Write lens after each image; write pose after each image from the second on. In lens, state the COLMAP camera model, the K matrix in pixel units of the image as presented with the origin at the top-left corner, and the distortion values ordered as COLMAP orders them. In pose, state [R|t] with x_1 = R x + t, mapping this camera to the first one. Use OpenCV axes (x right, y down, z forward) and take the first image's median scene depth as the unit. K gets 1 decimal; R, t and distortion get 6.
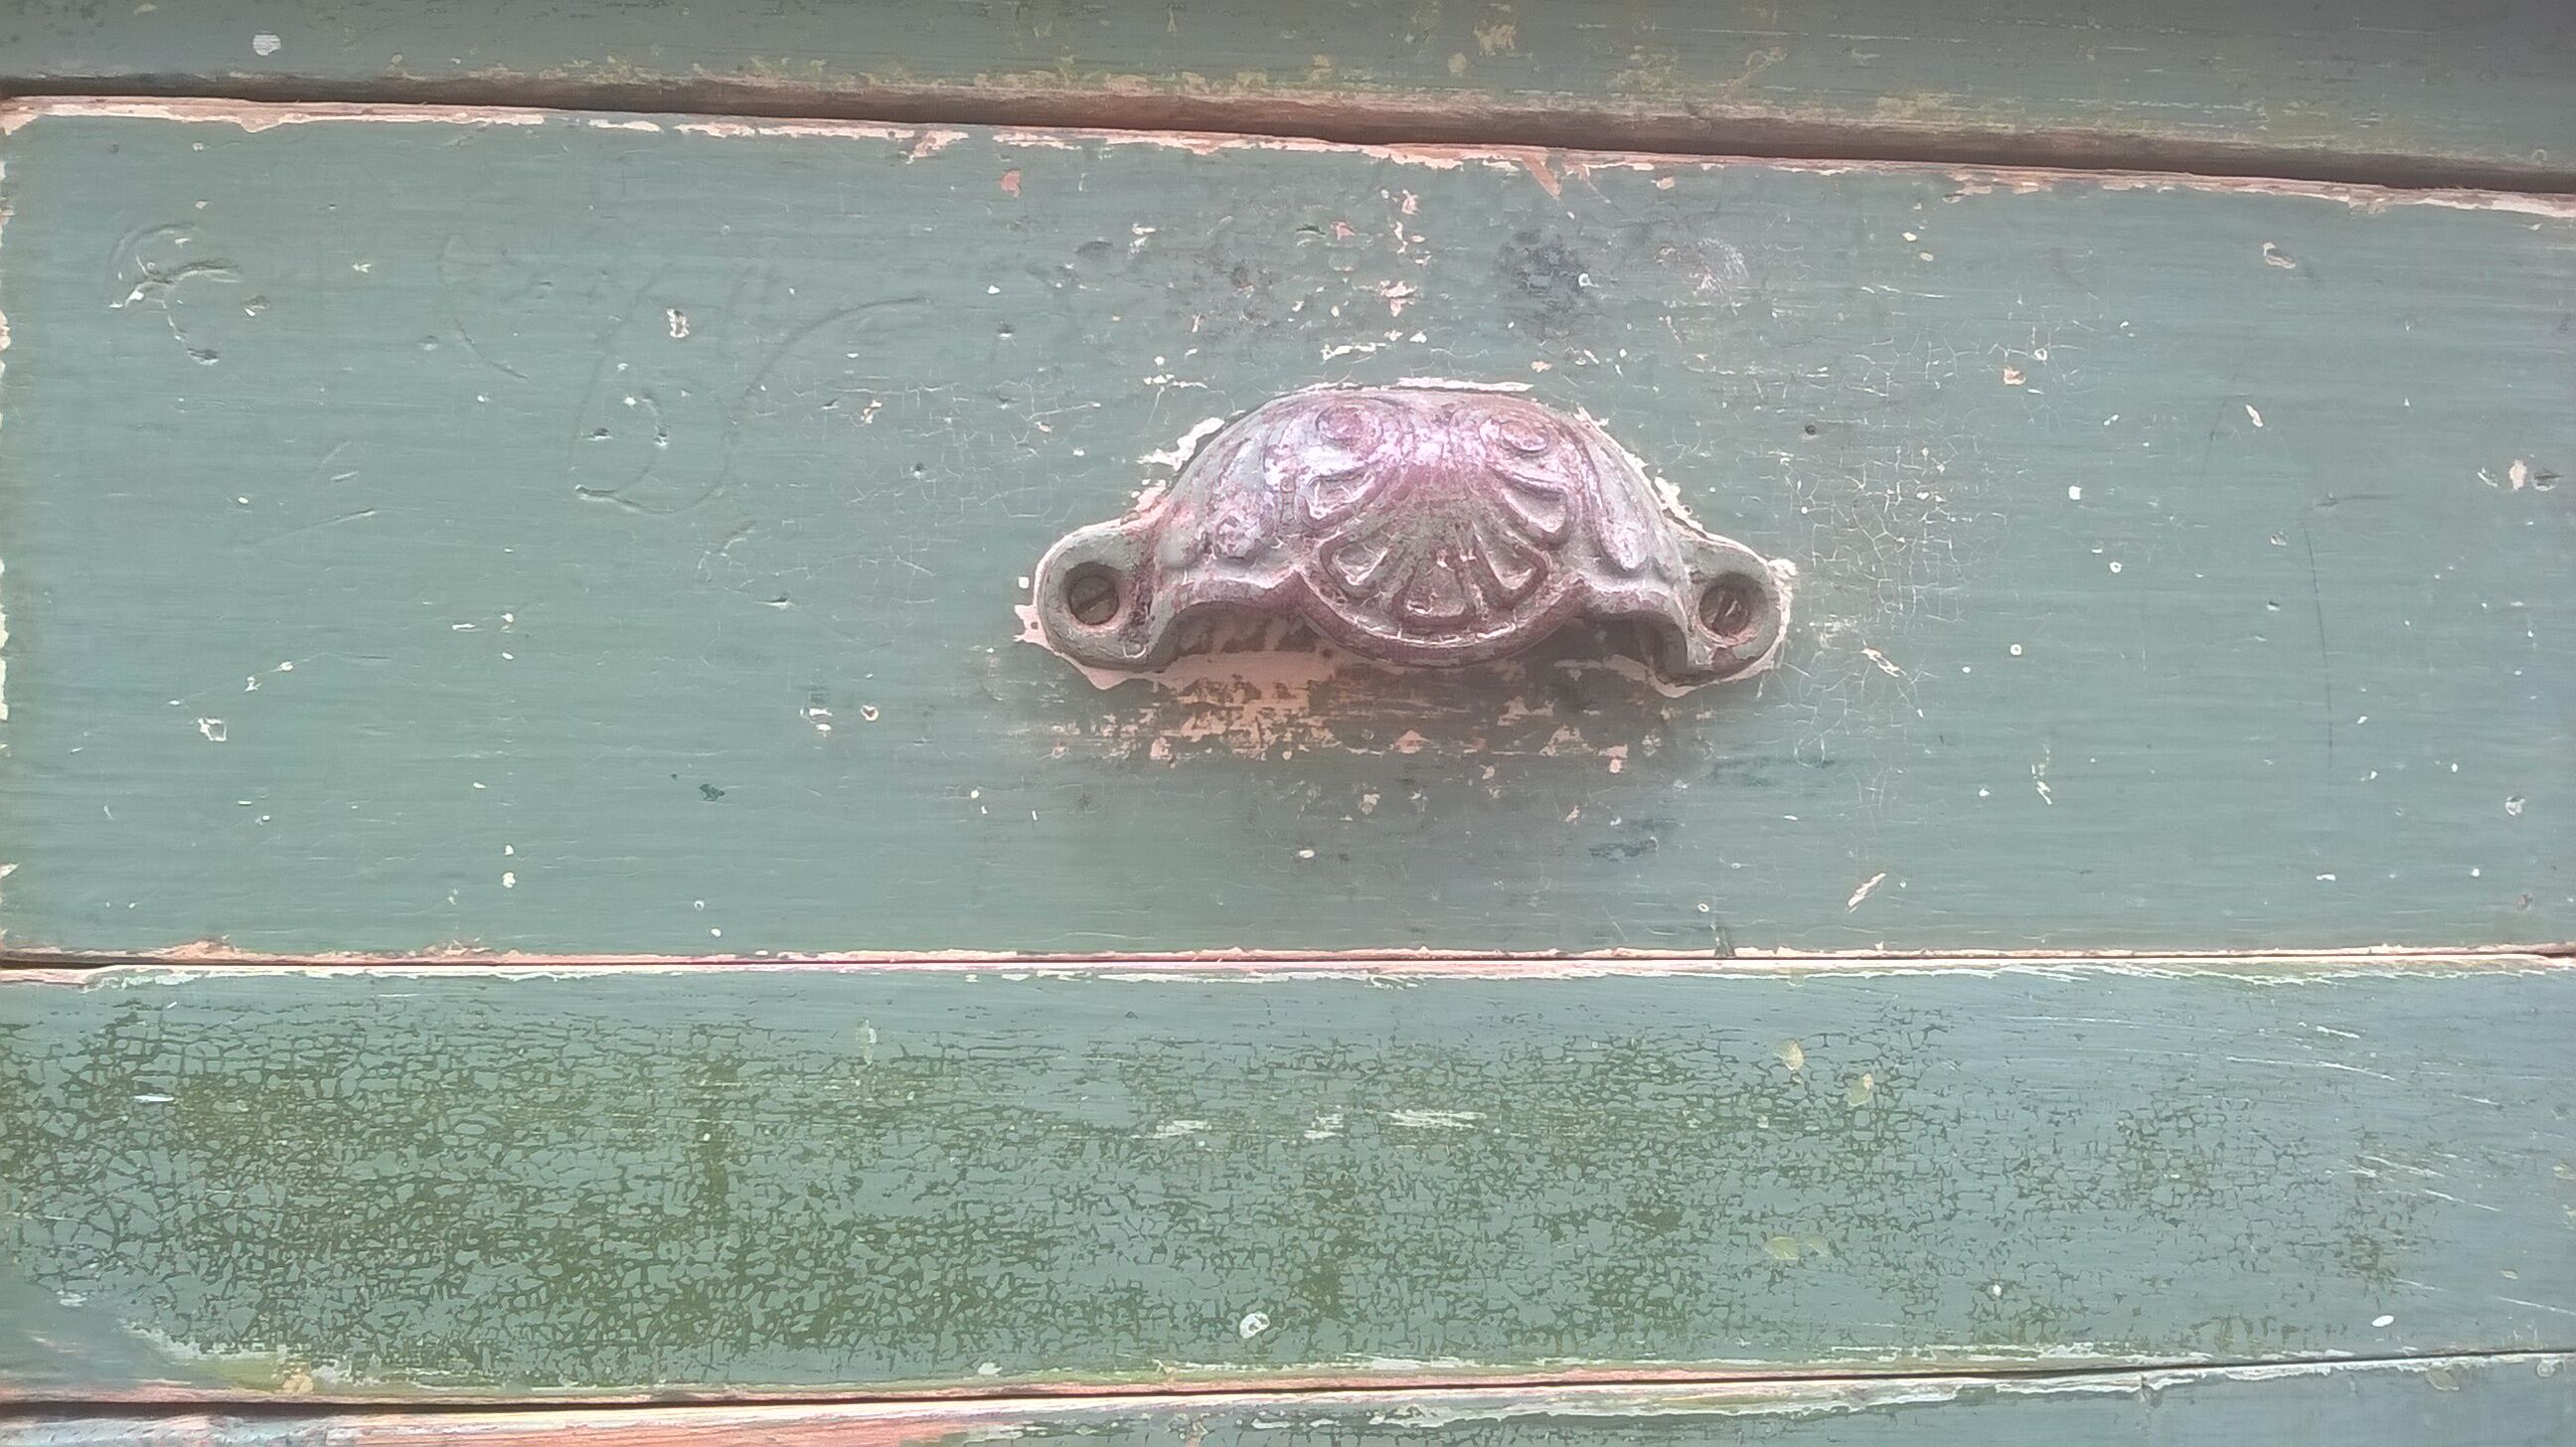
lens RADIAL K [[2274.2, 0, 1284.4], [0, 2274.2, 724.4], [0, 0, 1]] dist [0.048999, -0.195398]
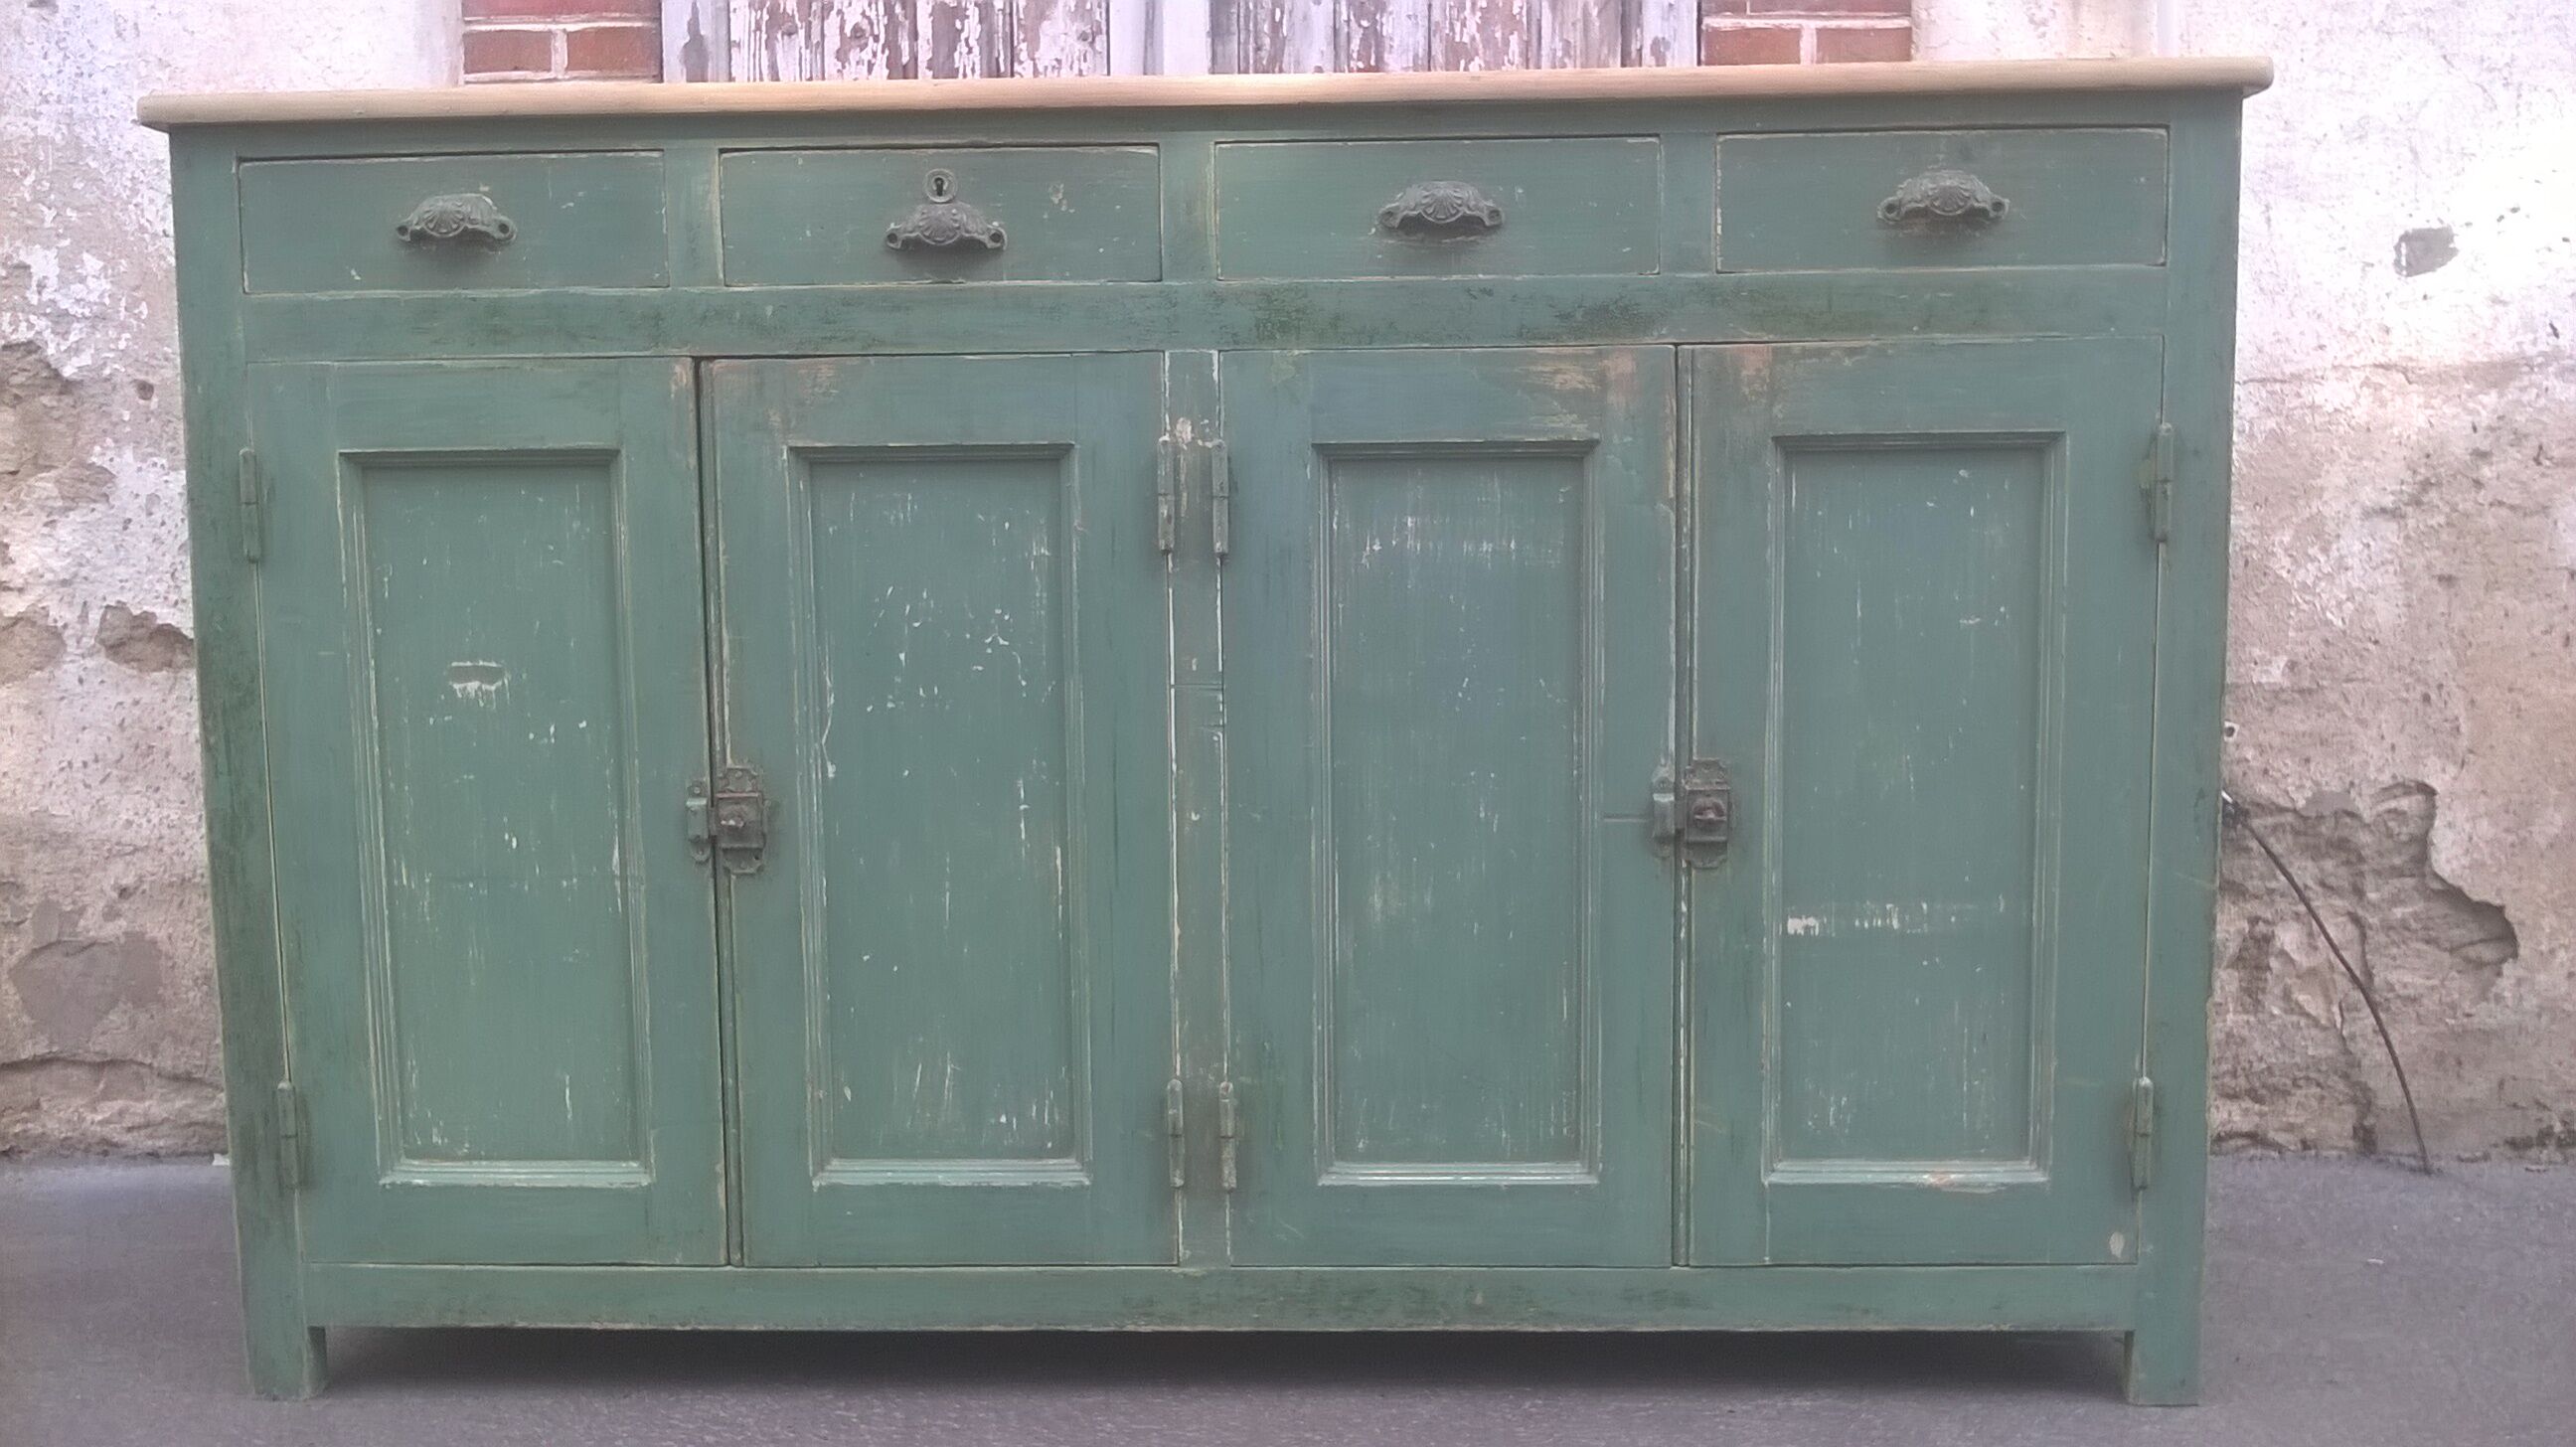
lens RADIAL K [[2274.2, 0, 1284.4], [0, 2274.2, 724.4], [0, 0, 1]] dist [0.048999, -0.195398]
pose [[0.989316, -0.006365, -0.145651, -0.842257], [0.024972, 0.991680, 0.126285, 0.521220], [0.143635, -0.128573, 0.981243, -5.648910]]
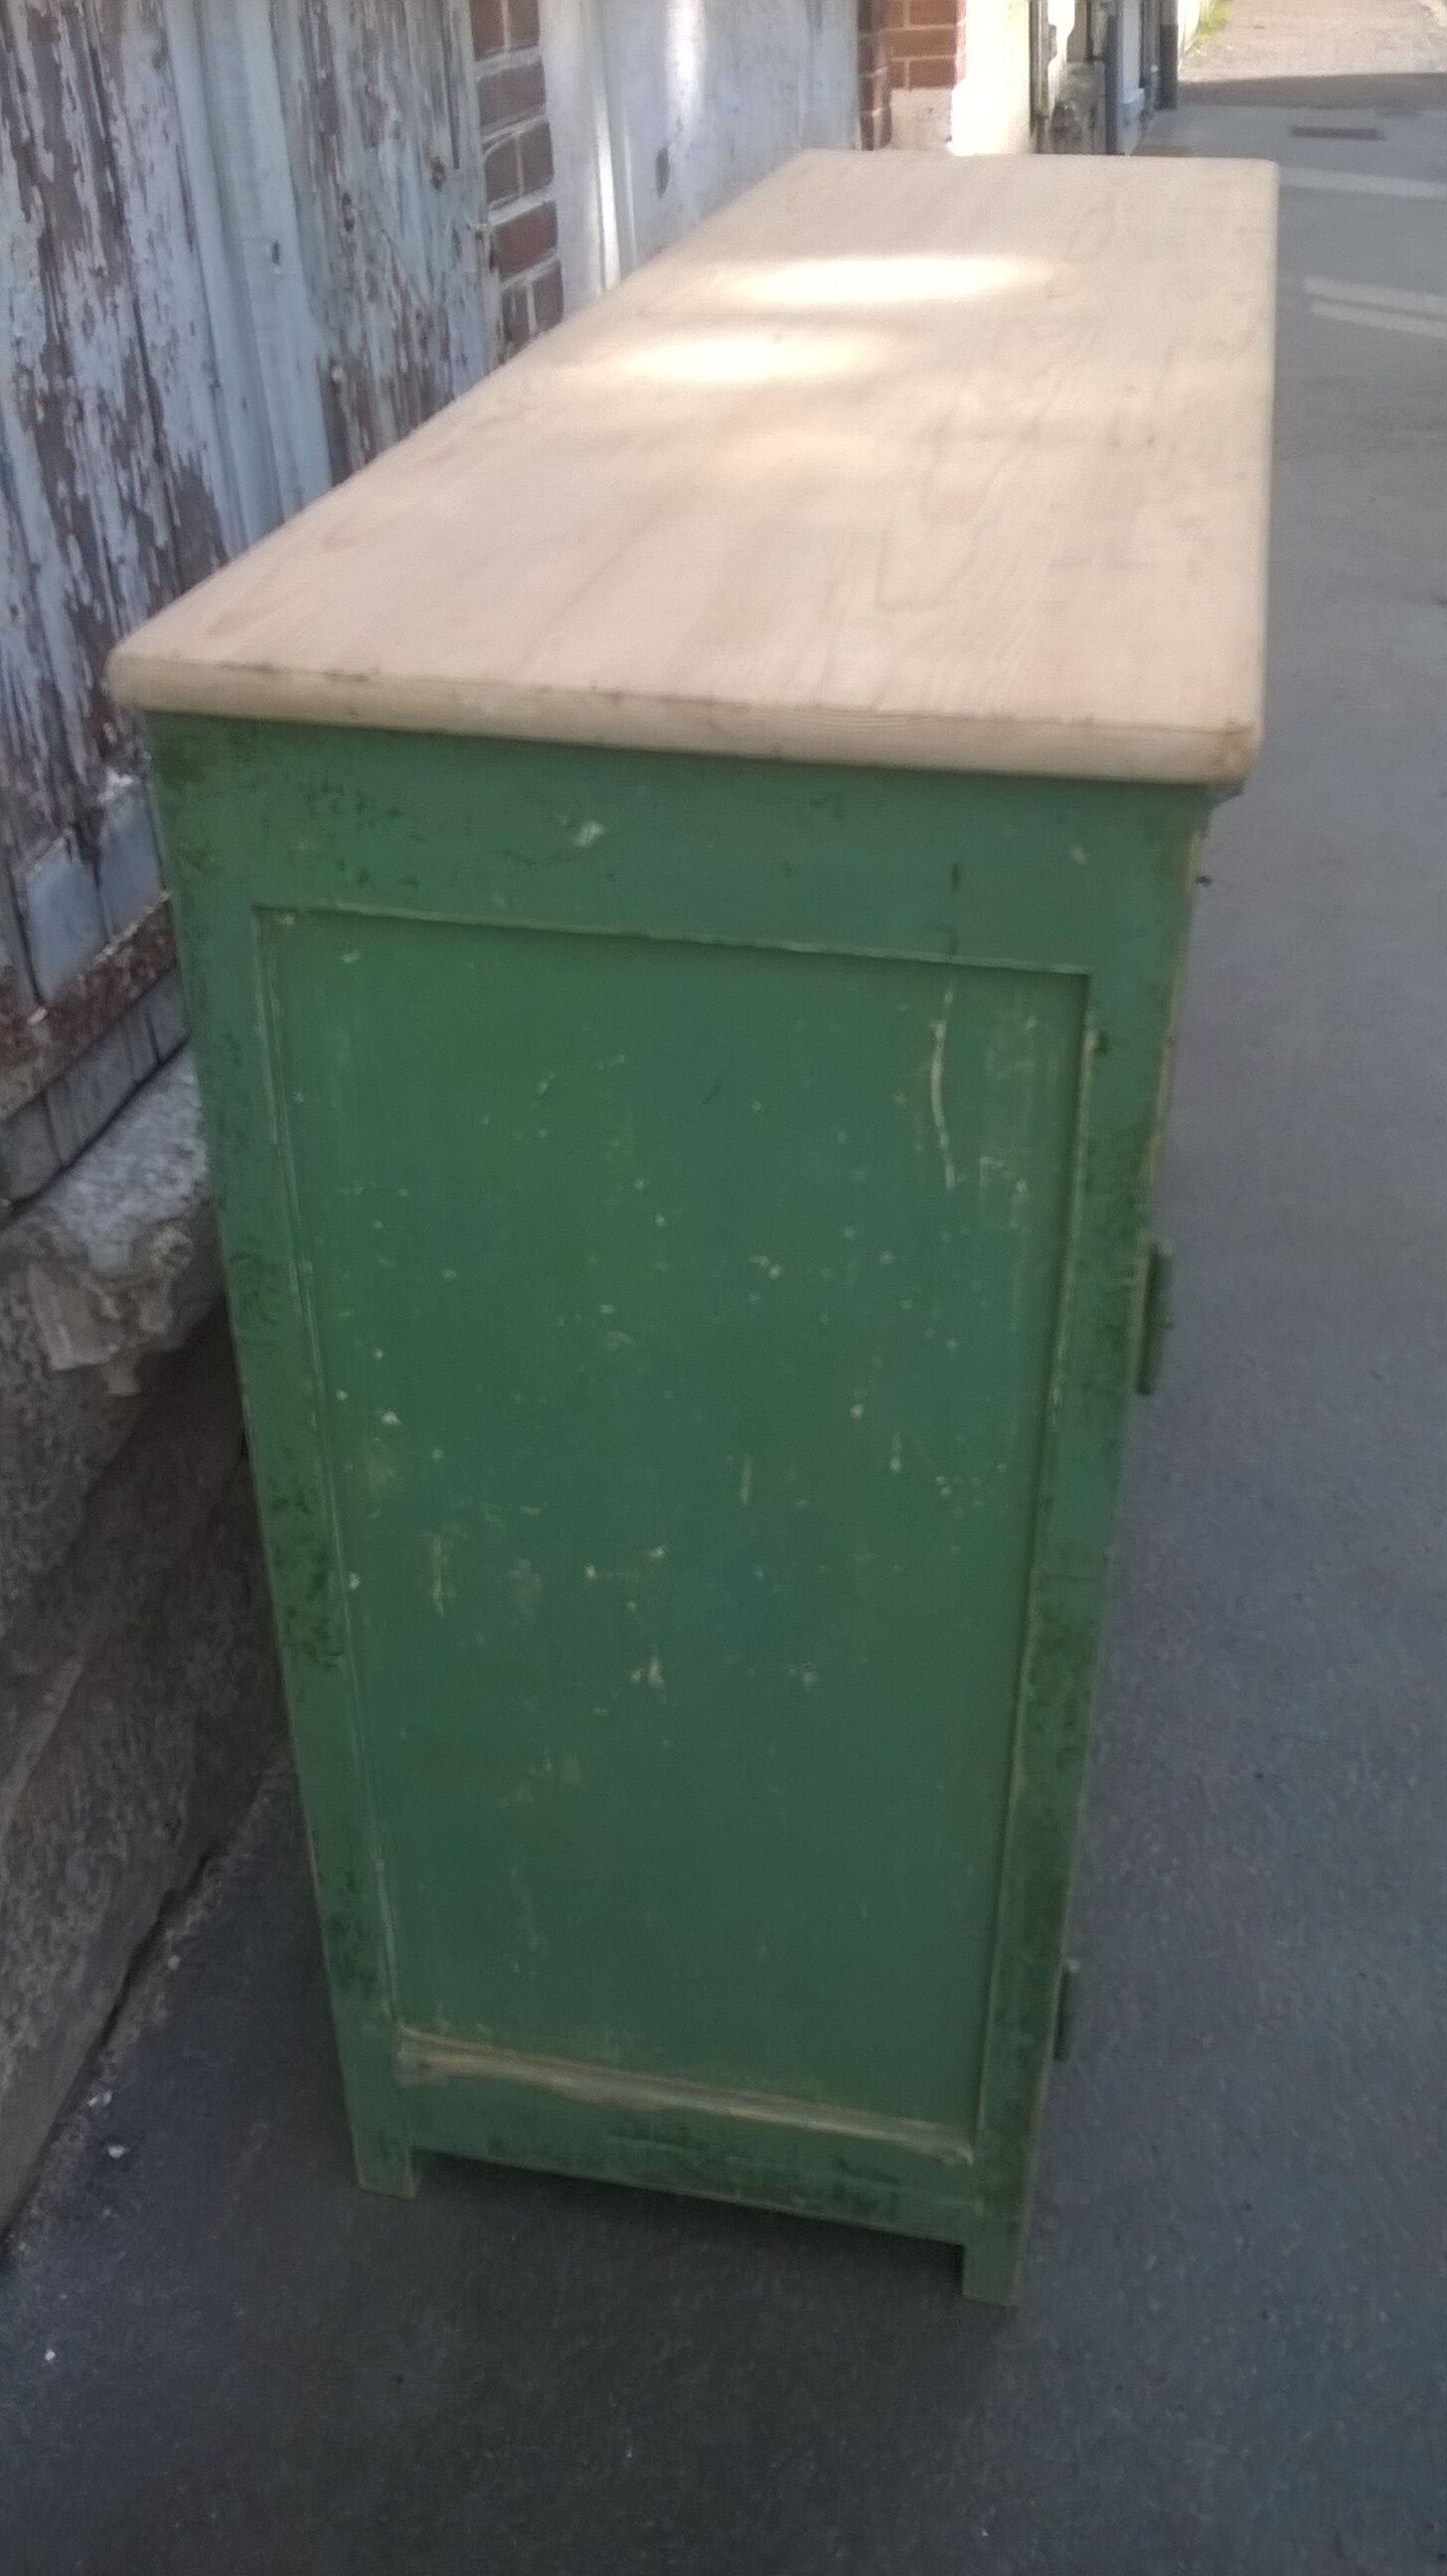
lens RADIAL K [[2230.6, 0, 723.5], [0, 2230.6, 1288.0], [0, 0, 1]] dist [0.004575, -0.010941]
pose [[0.300654, -0.539945, 0.786172, -8.112782], [-0.012474, 0.822014, 0.569331, -1.653168], [-0.953652, -0.180979, 0.240406, 0.289075]]
